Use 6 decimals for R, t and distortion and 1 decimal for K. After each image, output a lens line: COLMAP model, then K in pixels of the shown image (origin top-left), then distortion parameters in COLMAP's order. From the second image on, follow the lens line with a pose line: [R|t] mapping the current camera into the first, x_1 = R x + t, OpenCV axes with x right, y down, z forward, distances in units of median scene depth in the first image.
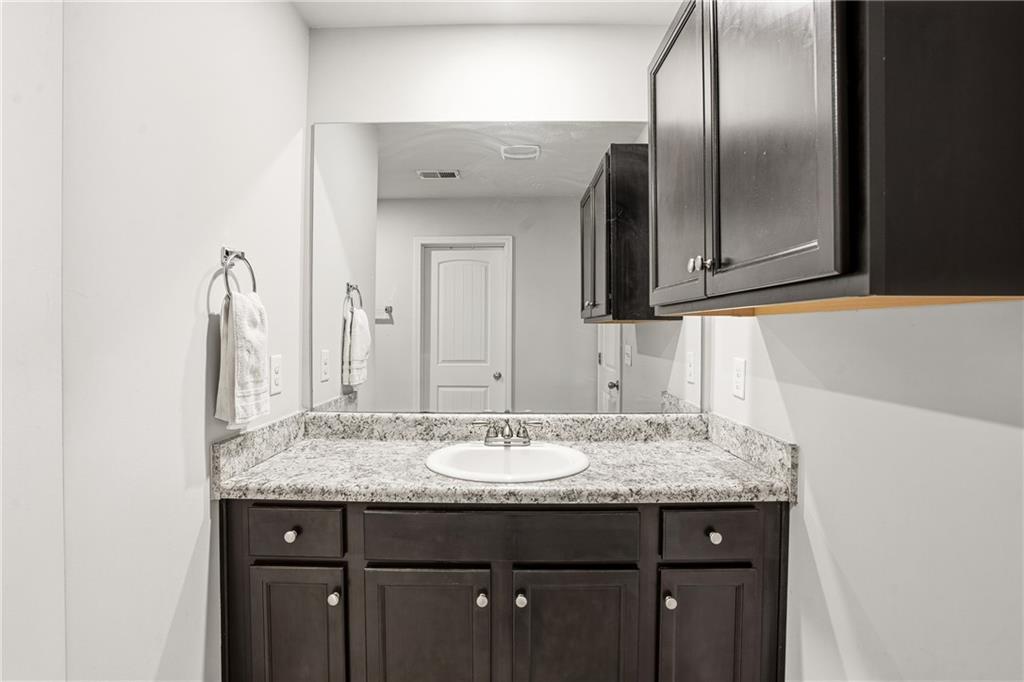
lens RADIAL K [[509.6, 0, 503.9], [0, 509.6, 337.6], [0, 0, 1]] dist [-0.060961, 0.015698]
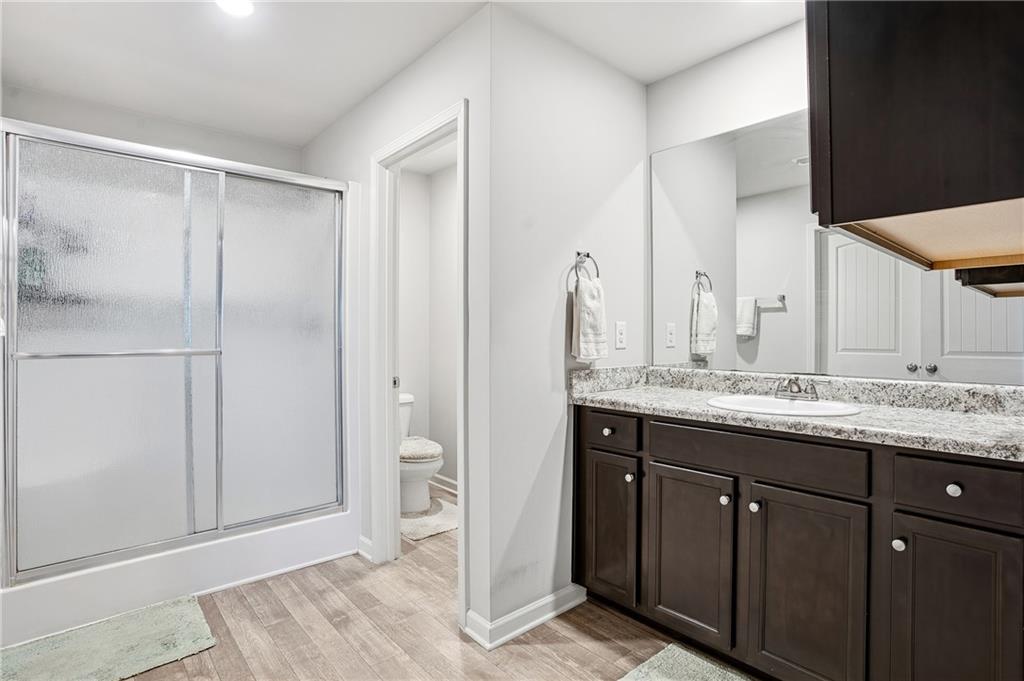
lens RADIAL K [[509.6, 0, 514.8], [0, 509.6, 335.9], [0, 0, 1]] dist [-0.060961, 0.015698]
pose [[0.675434, 0.001037, -0.737420, 0.516522], [-0.008338, 0.999946, -0.006231, 0.106392], [0.737374, 0.010357, 0.675406, -0.265740]]
